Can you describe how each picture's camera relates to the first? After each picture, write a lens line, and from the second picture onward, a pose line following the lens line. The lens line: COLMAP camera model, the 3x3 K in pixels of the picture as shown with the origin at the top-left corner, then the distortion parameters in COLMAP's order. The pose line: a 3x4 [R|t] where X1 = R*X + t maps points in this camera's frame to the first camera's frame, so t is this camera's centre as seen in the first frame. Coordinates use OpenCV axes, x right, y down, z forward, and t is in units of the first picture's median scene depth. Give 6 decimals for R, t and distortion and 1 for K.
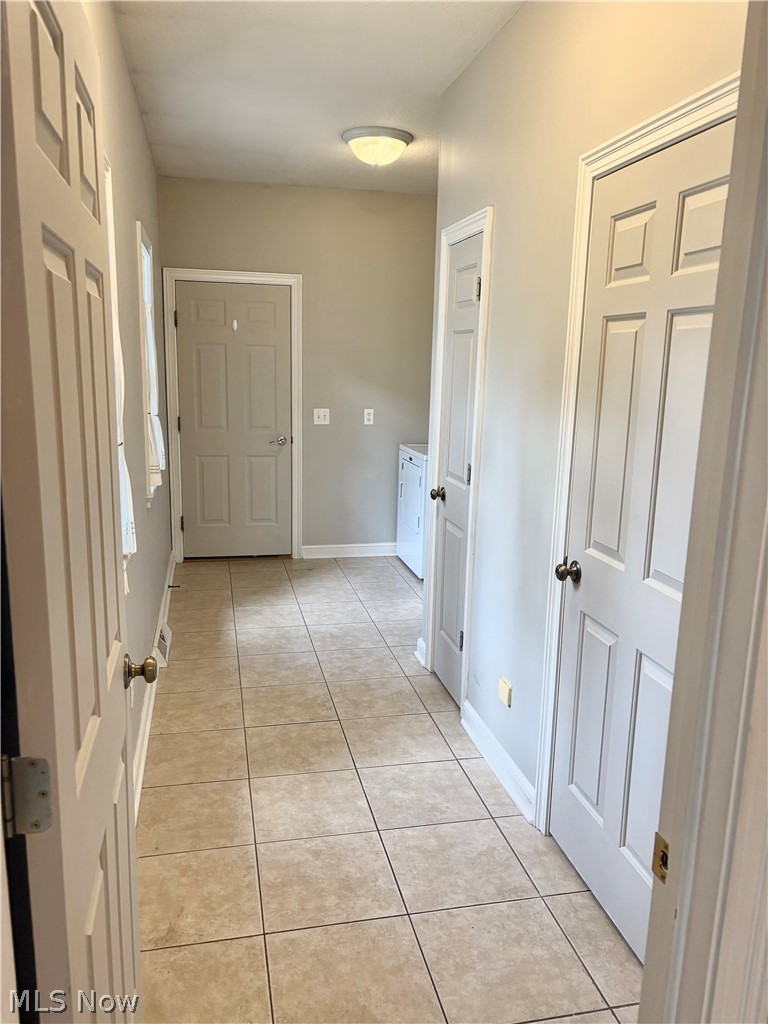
lens RADIAL K [[779.5, 0, 384.9], [0, 779.5, 516.0], [0, 0, 1]] dist [0.015221, -0.002407]
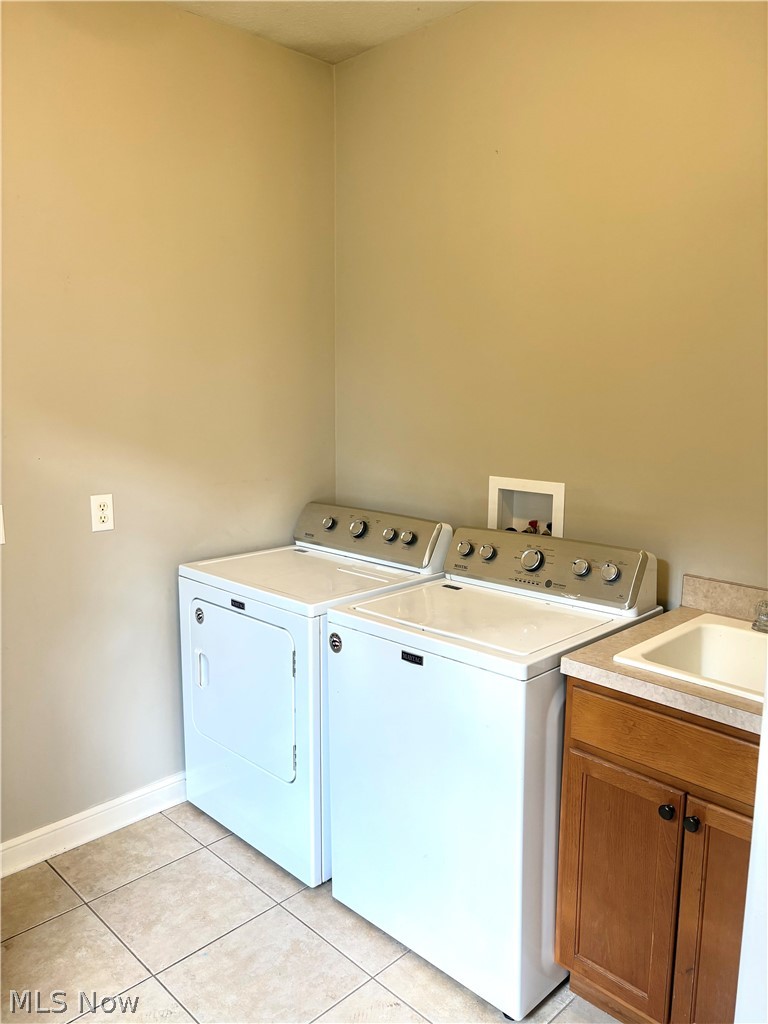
lens RADIAL K [[779.5, 0, 384.3], [0, 779.5, 506.9], [0, 0, 1]] dist [0.015221, -0.002407]
pose [[0.847329, -0.110771, 0.519388, -0.110850], [0.123360, 0.992308, 0.010382, -0.115934], [-0.516543, 0.055275, 0.854475, 0.557417]]
